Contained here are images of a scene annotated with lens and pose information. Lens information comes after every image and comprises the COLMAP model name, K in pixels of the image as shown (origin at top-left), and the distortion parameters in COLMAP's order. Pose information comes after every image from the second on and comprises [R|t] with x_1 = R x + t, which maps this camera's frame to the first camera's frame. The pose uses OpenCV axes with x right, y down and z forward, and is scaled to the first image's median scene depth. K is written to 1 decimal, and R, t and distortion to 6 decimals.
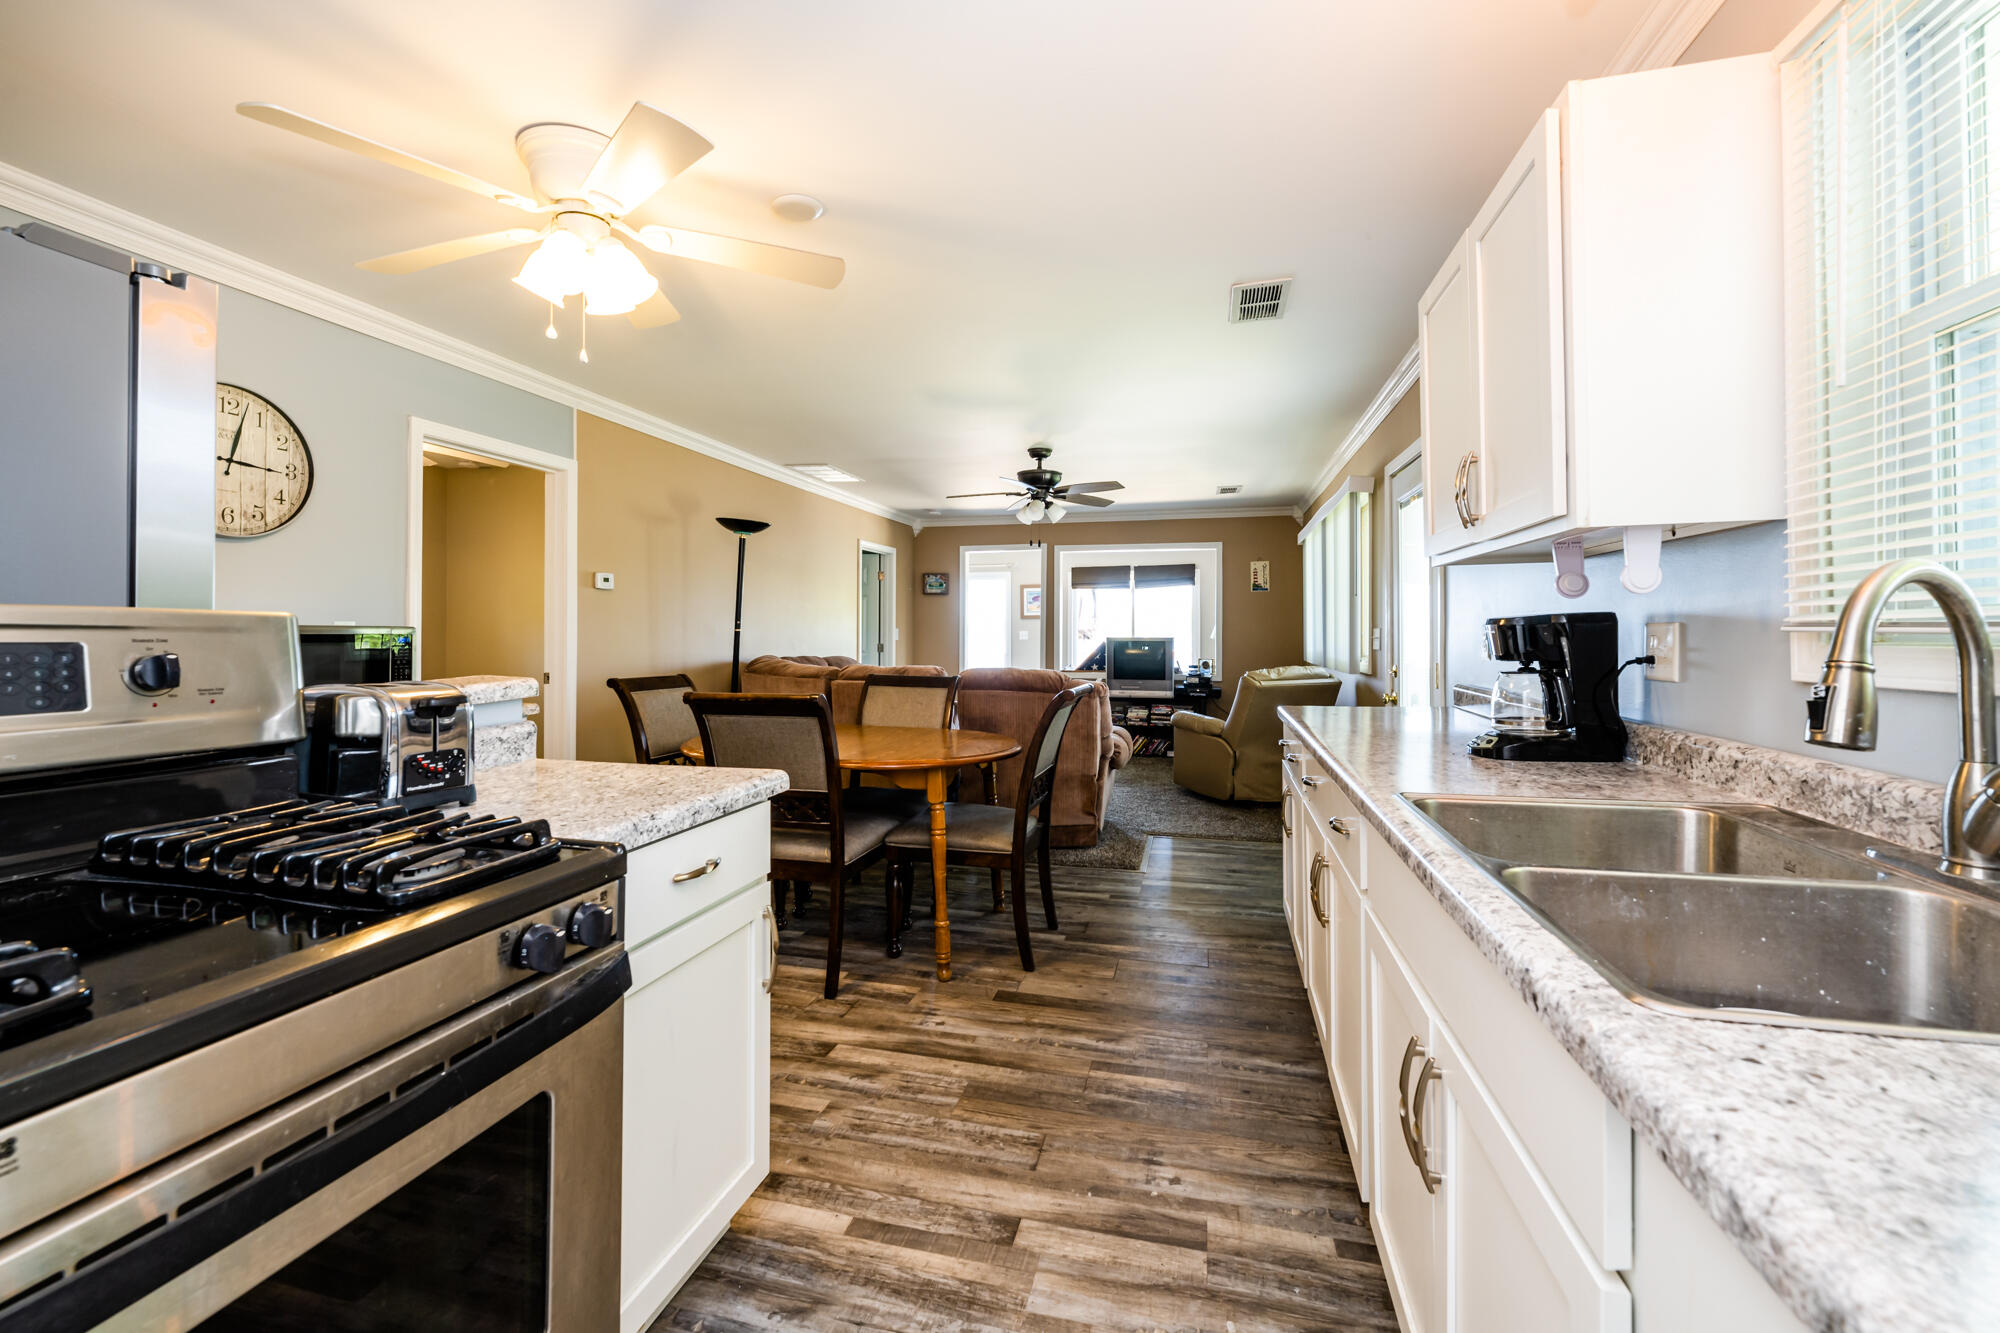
lens RADIAL K [[799.5, 0, 1001.1], [0, 799.5, 629.3], [0, 0, 1]] dist [0.000587, 0.000108]
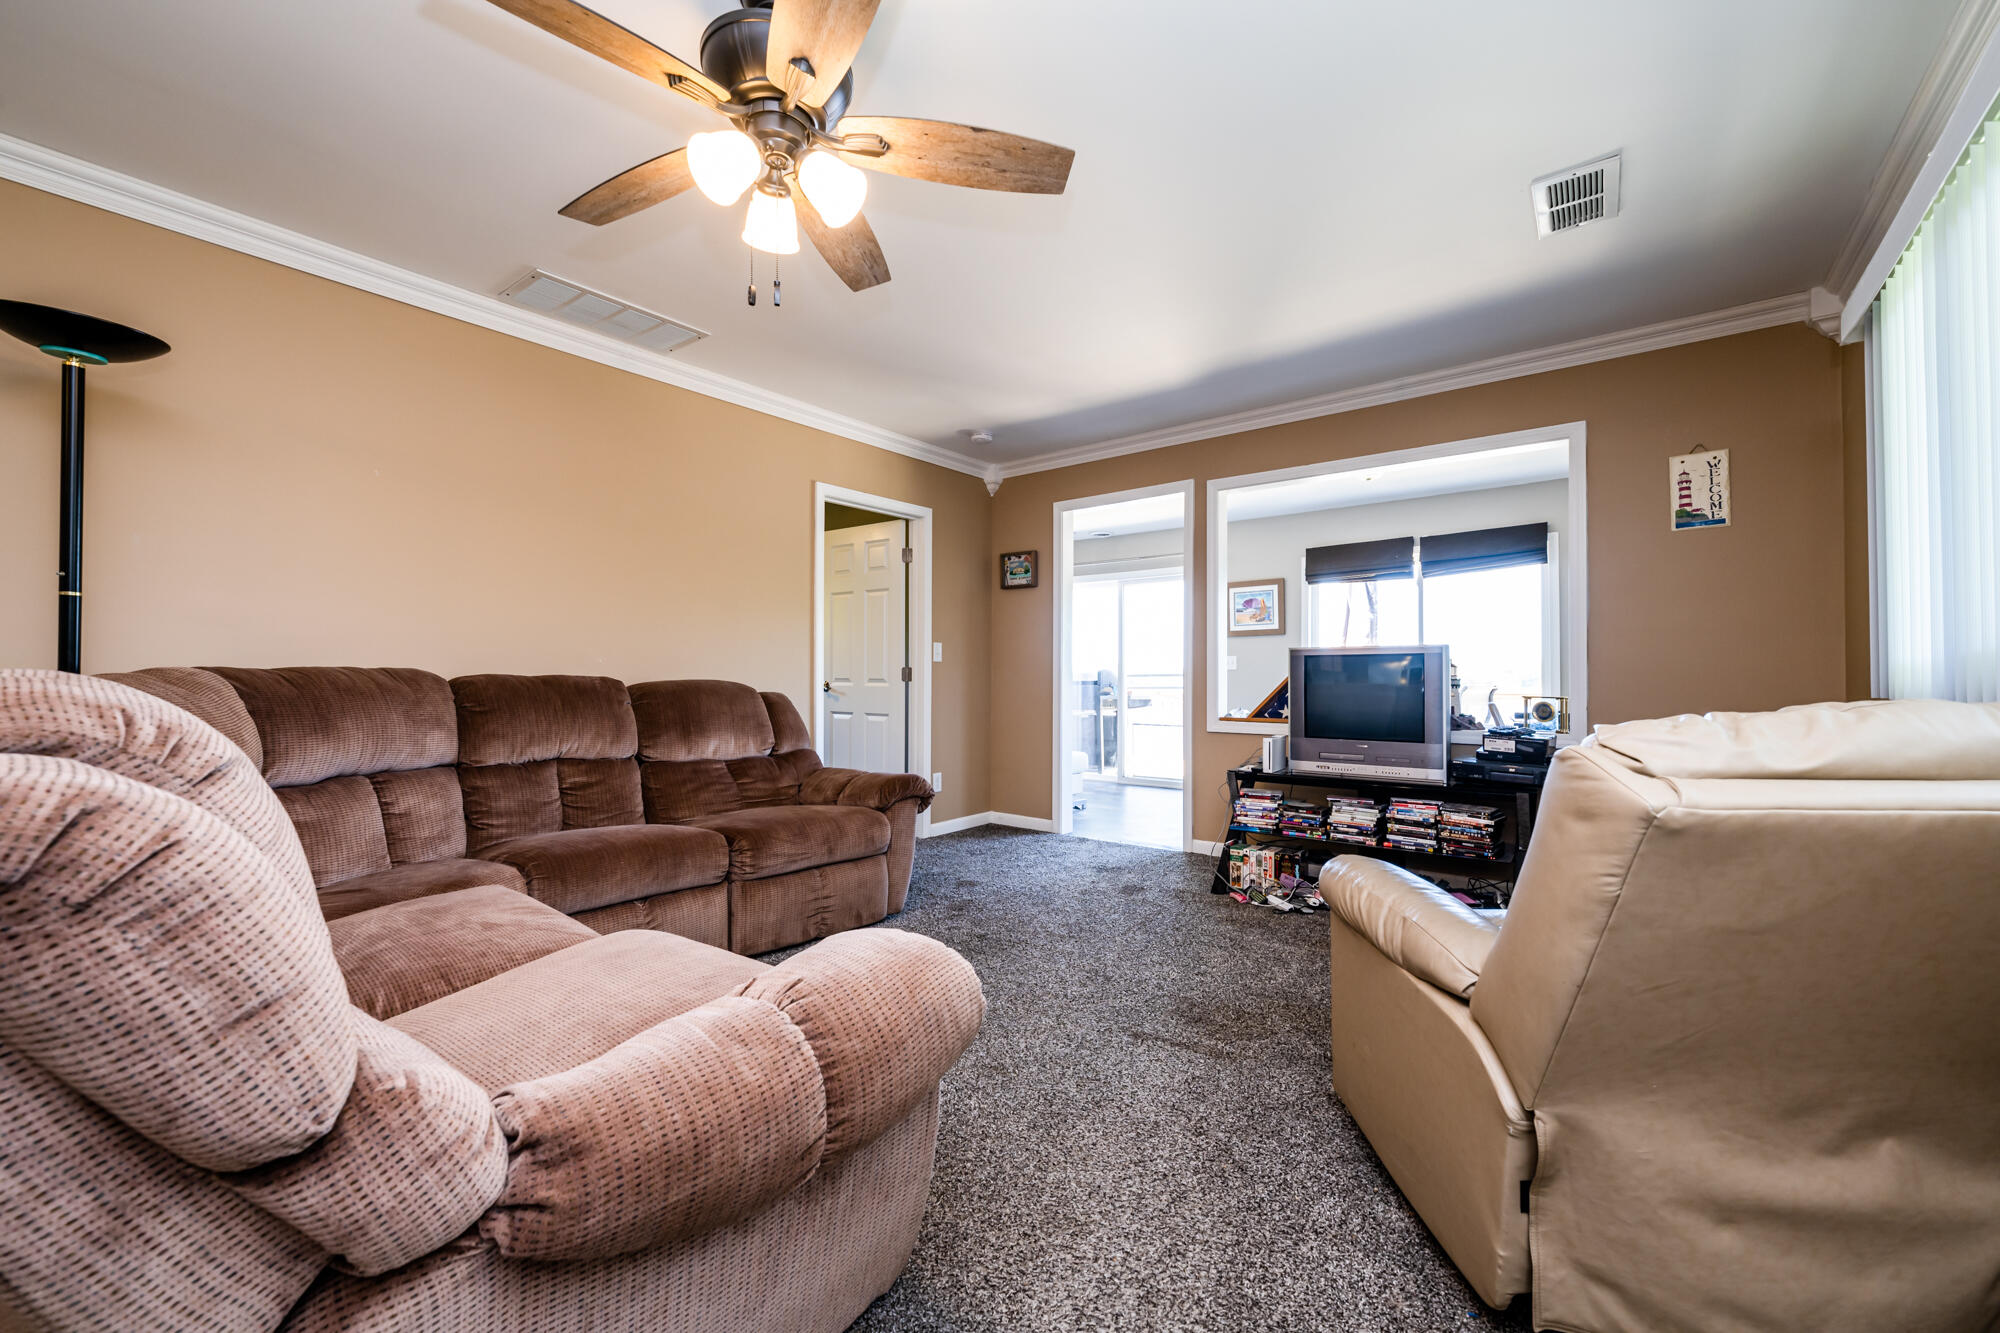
lens RADIAL K [[795.4, 0, 997.2], [0, 795.4, 671.5], [0, 0, 1]] dist [0.001331, 0.000426]
pose [[0.914363, -0.001596, -0.404892, 0.165573], [-0.000189, 0.999990, -0.004369, 0.025626], [0.404895, 0.004072, 0.914354, 0.498910]]
